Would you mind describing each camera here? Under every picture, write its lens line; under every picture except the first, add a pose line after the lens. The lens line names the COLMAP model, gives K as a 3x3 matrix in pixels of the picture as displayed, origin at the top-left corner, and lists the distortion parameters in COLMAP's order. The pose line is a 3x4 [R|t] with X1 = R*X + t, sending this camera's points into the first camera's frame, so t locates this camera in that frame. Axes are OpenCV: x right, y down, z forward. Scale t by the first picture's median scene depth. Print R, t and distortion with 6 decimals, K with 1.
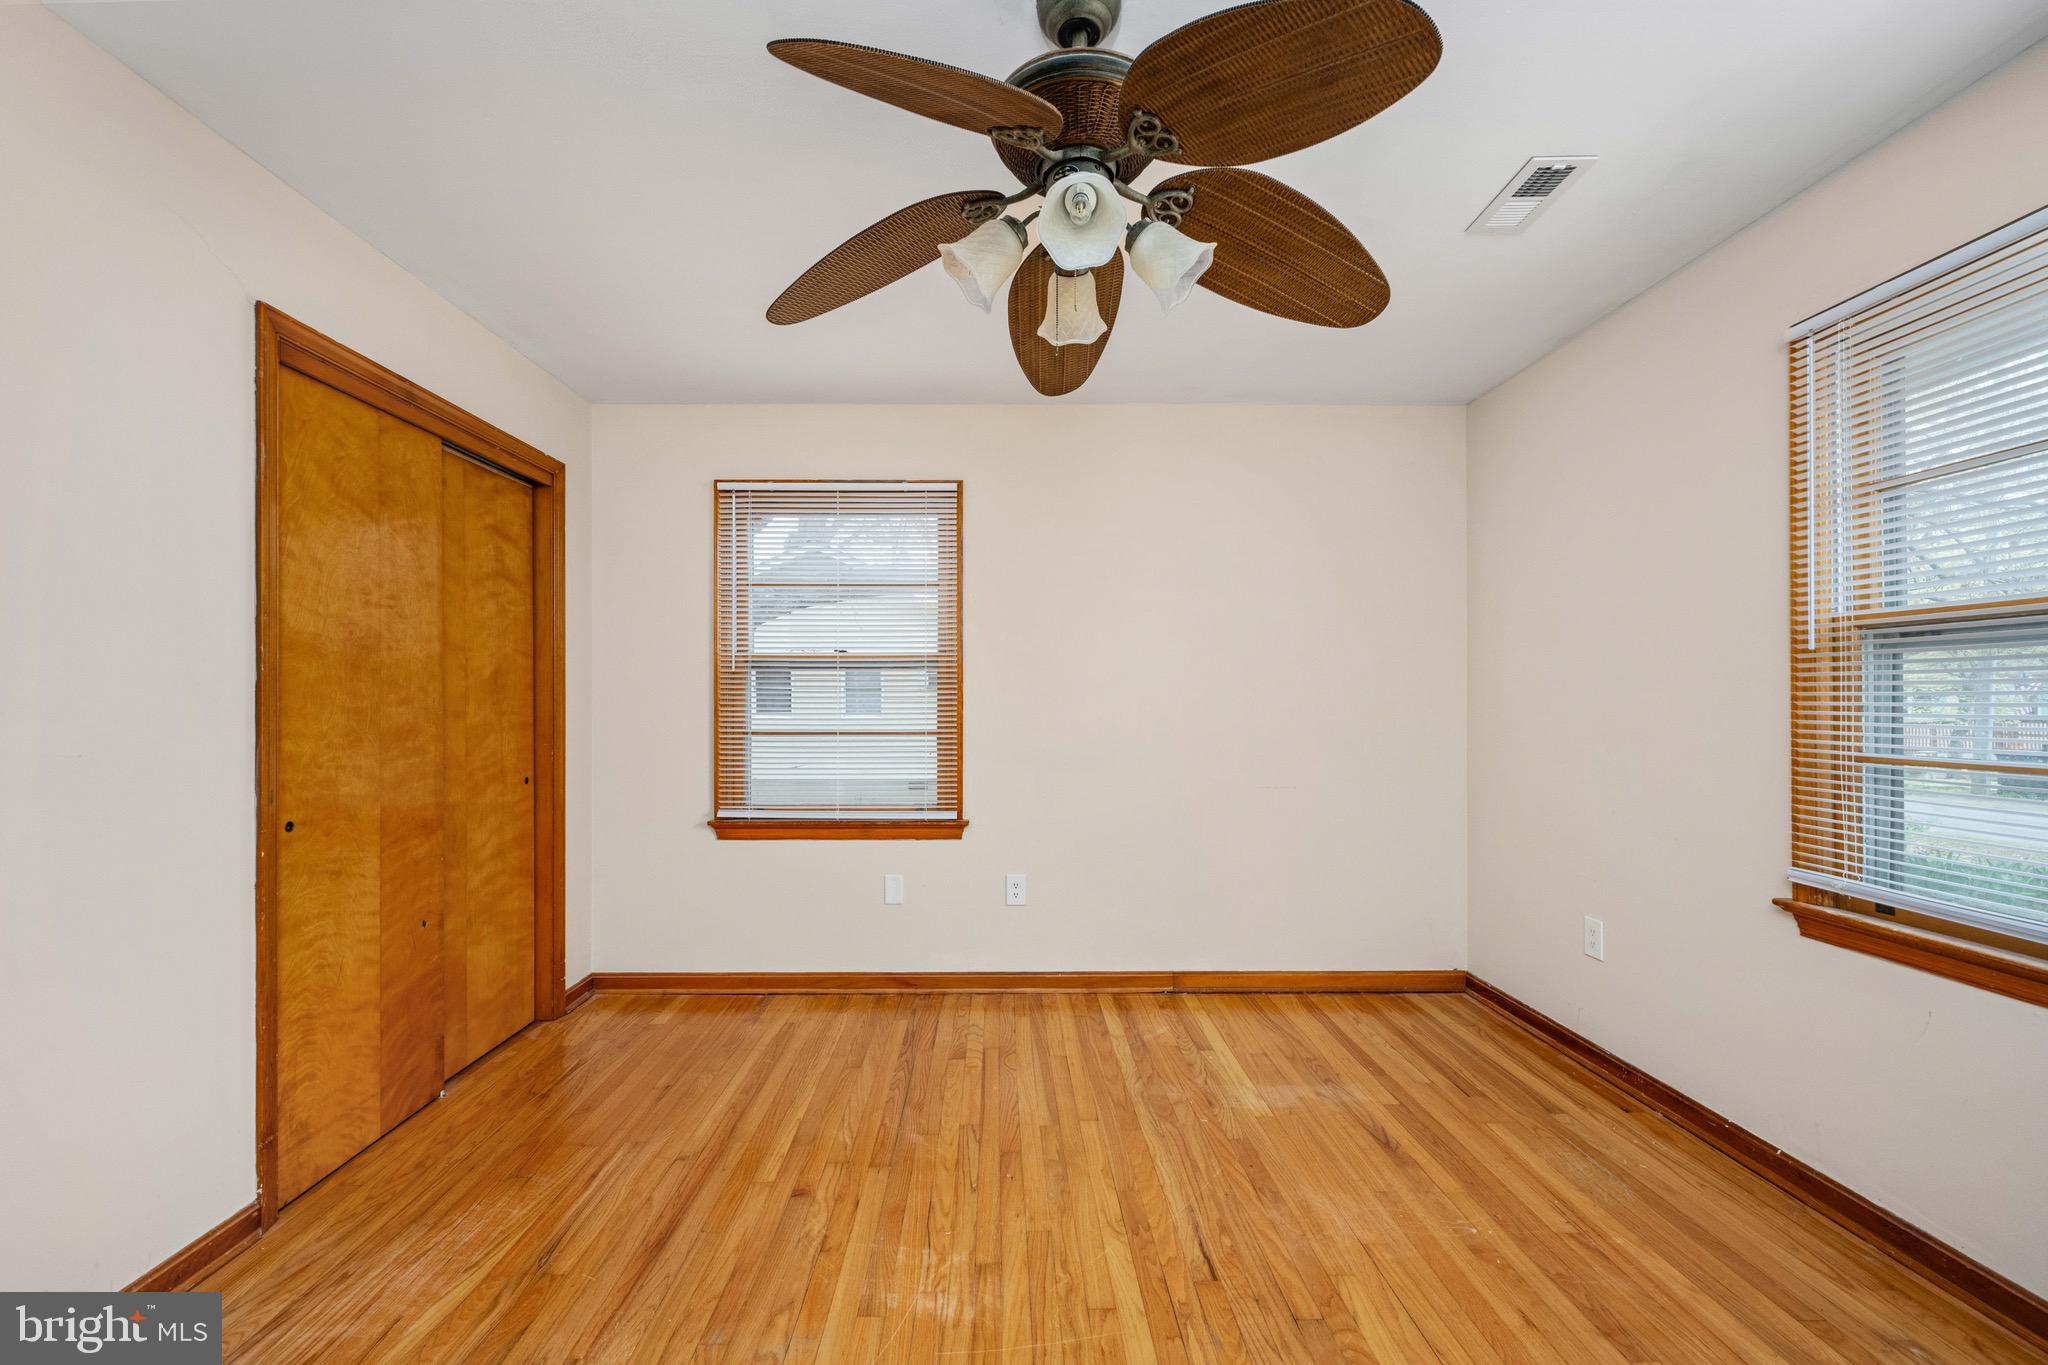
lens RADIAL K [[819.6, 0, 995.4], [0, 819.6, 683.7], [0, 0, 1]] dist [0.000848, -0.000023]
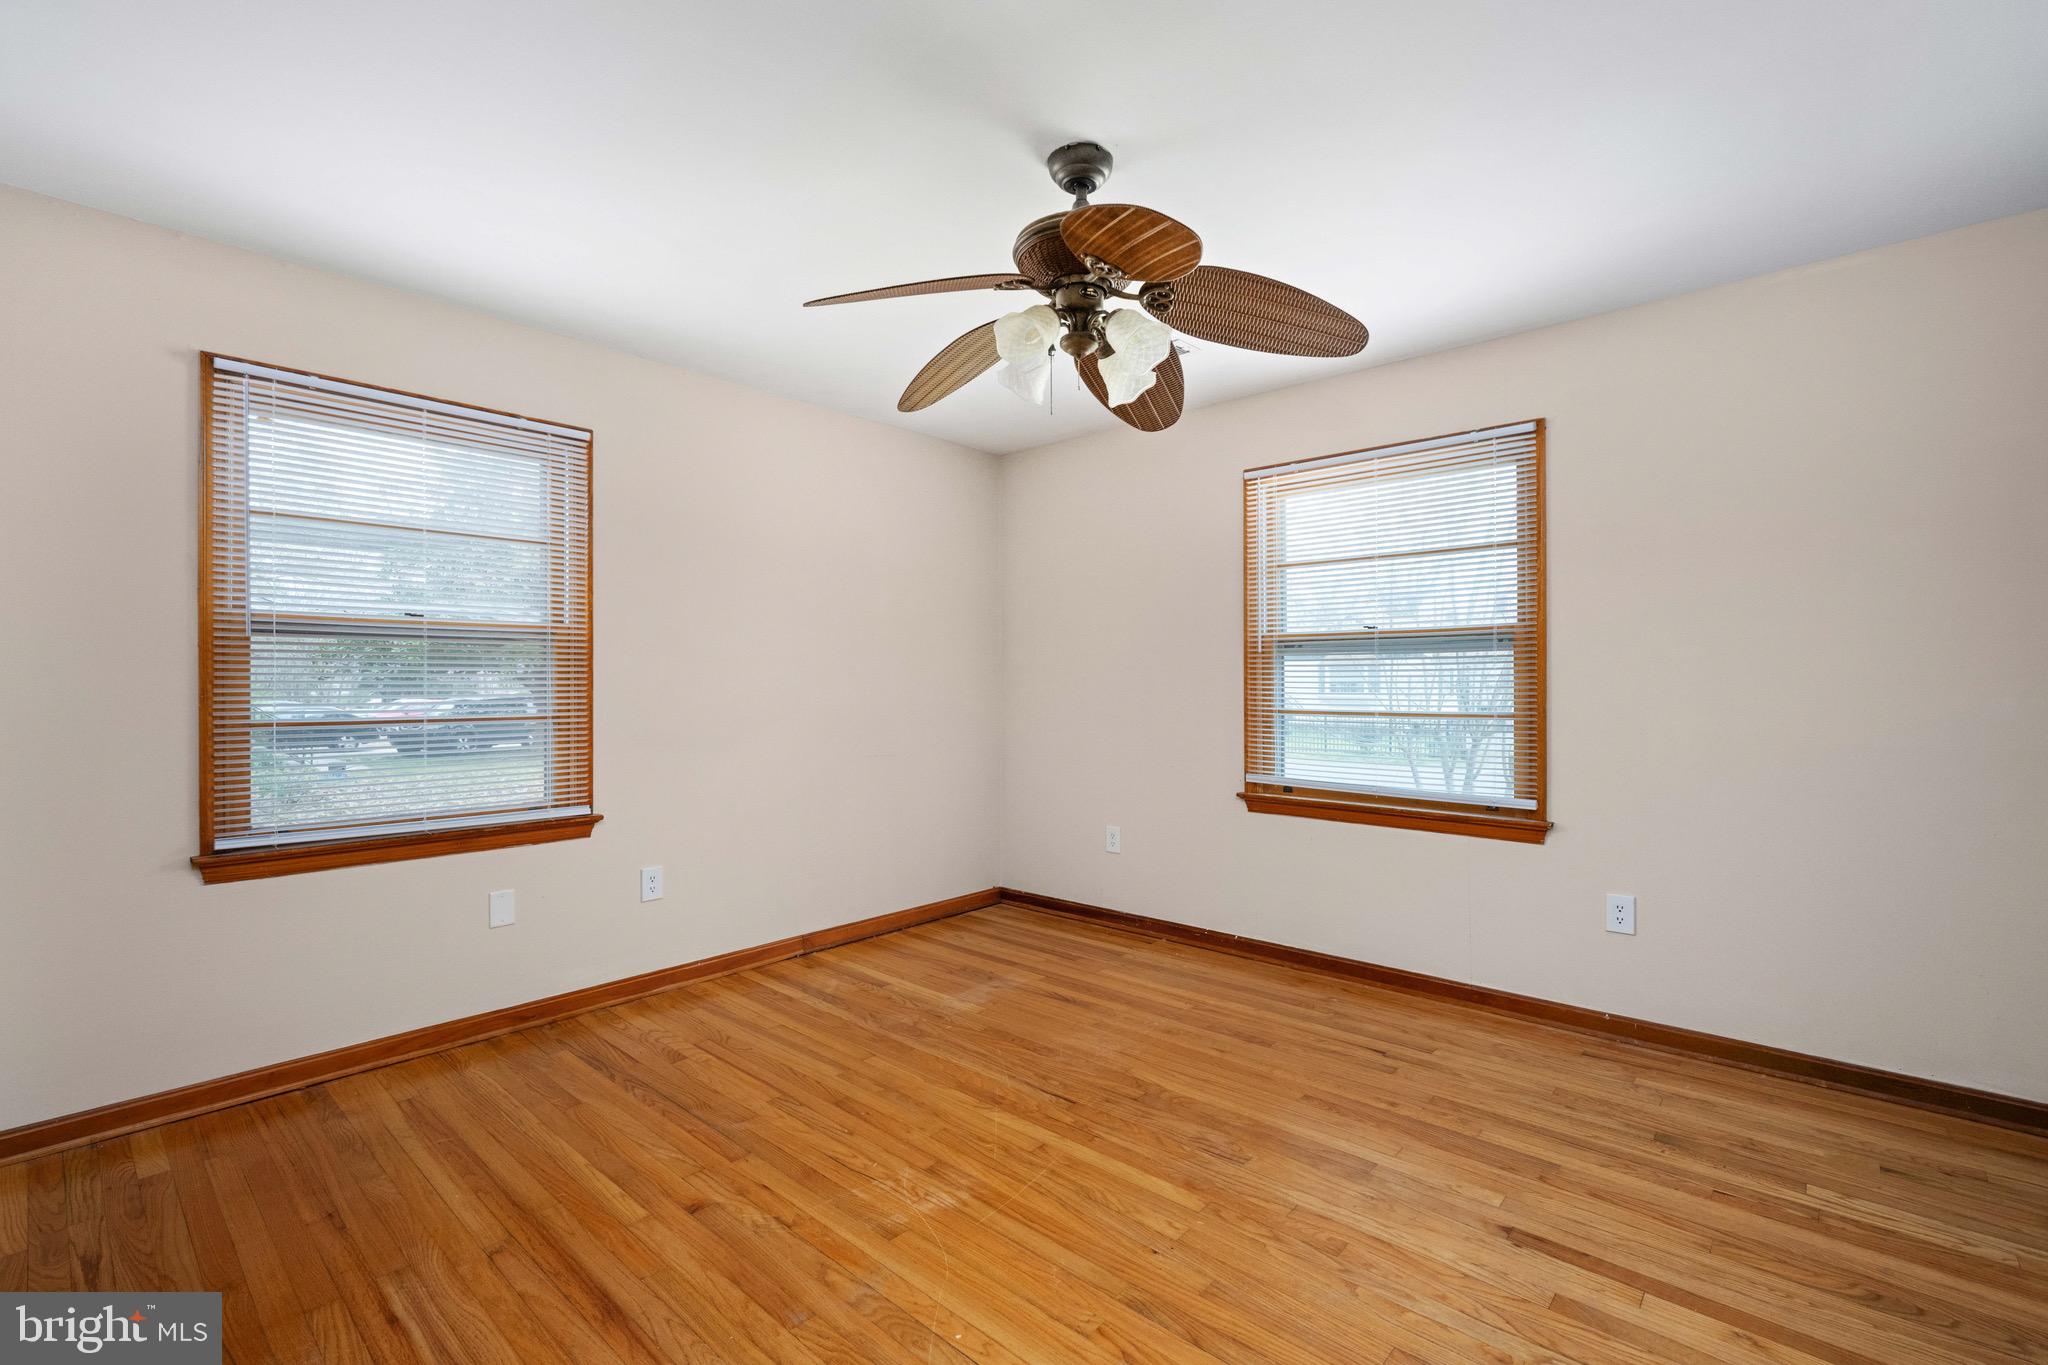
lens RADIAL K [[827.8, 0, 1030.5], [0, 827.8, 658.3], [0, 0, 1]] dist [0.000422, 0.000352]
pose [[0.704223, 0.019368, 0.709715, -0.431116], [-0.015186, 0.999810, -0.012216, 0.001841], [-0.709816, -0.002175, 0.704383, 0.045220]]
